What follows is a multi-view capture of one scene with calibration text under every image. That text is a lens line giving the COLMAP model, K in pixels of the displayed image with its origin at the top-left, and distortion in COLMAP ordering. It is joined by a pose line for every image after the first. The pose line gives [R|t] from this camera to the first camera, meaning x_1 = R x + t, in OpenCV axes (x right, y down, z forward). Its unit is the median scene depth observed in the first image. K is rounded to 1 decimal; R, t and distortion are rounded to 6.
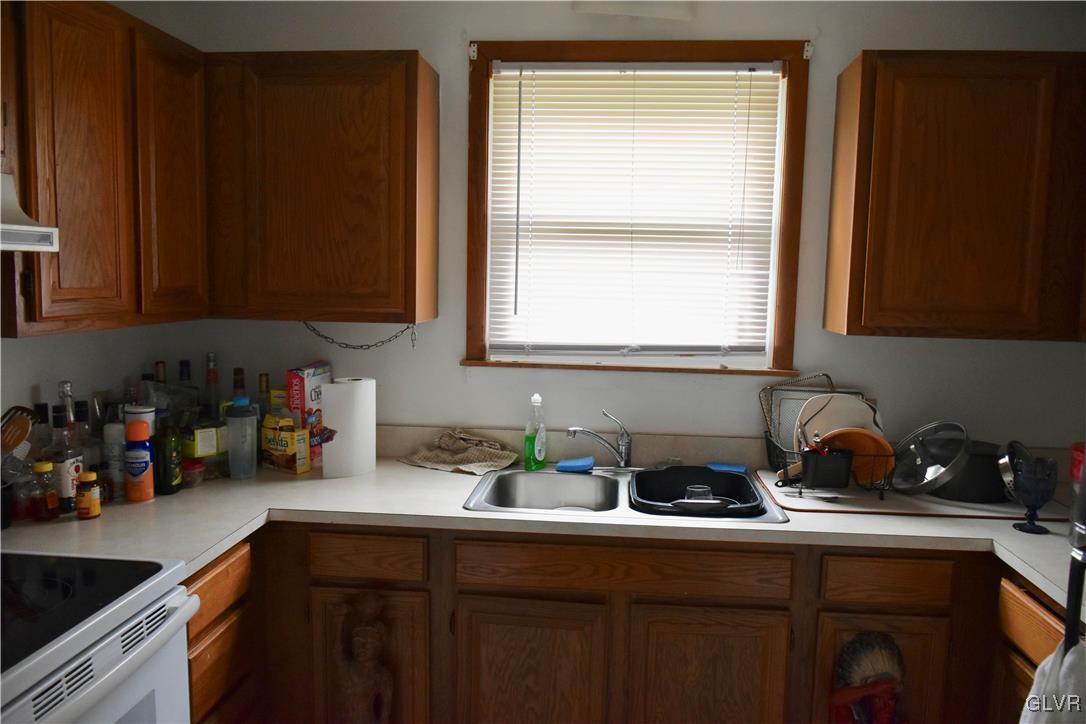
lens RADIAL K [[857.1, 0, 543.0], [0, 857.1, 362.0], [0, 0, 1]] dist [-0.000972, -0.000496]
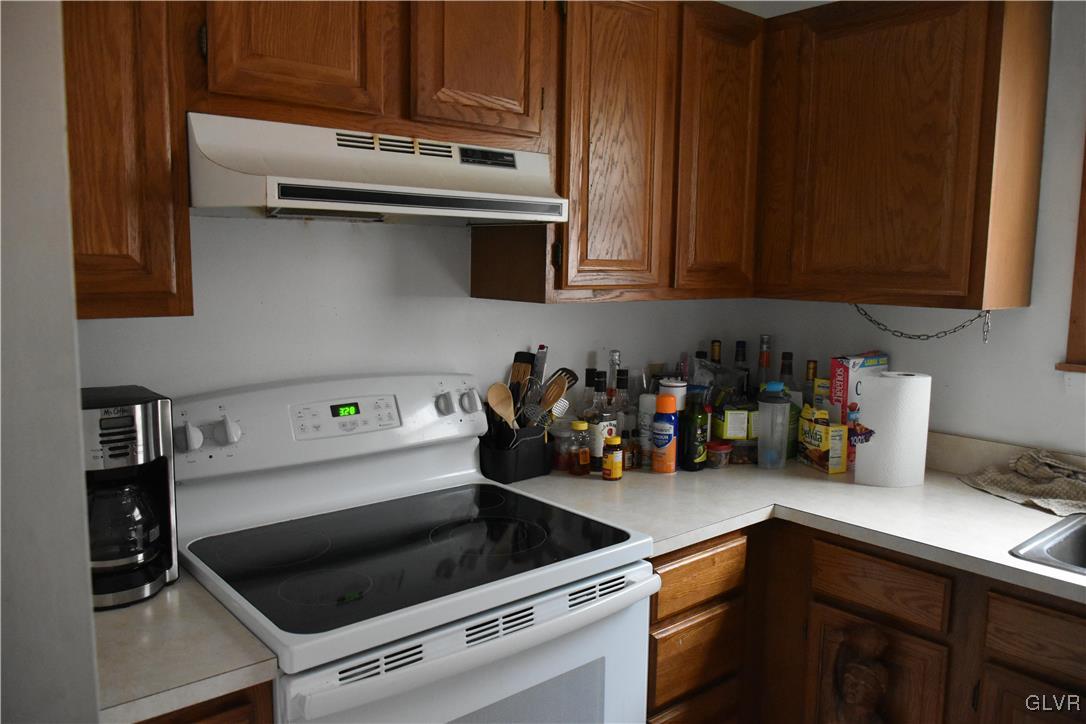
lens RADIAL K [[841.5, 0, 543.0], [0, 841.5, 362.0], [0, 0, 1]] dist [-0.010949, -0.005711]
pose [[0.718438, 0.077551, -0.691254, 0.110132], [-0.075904, 0.996572, 0.032914, 0.009303], [0.691437, 0.028822, 0.721862, 0.176007]]
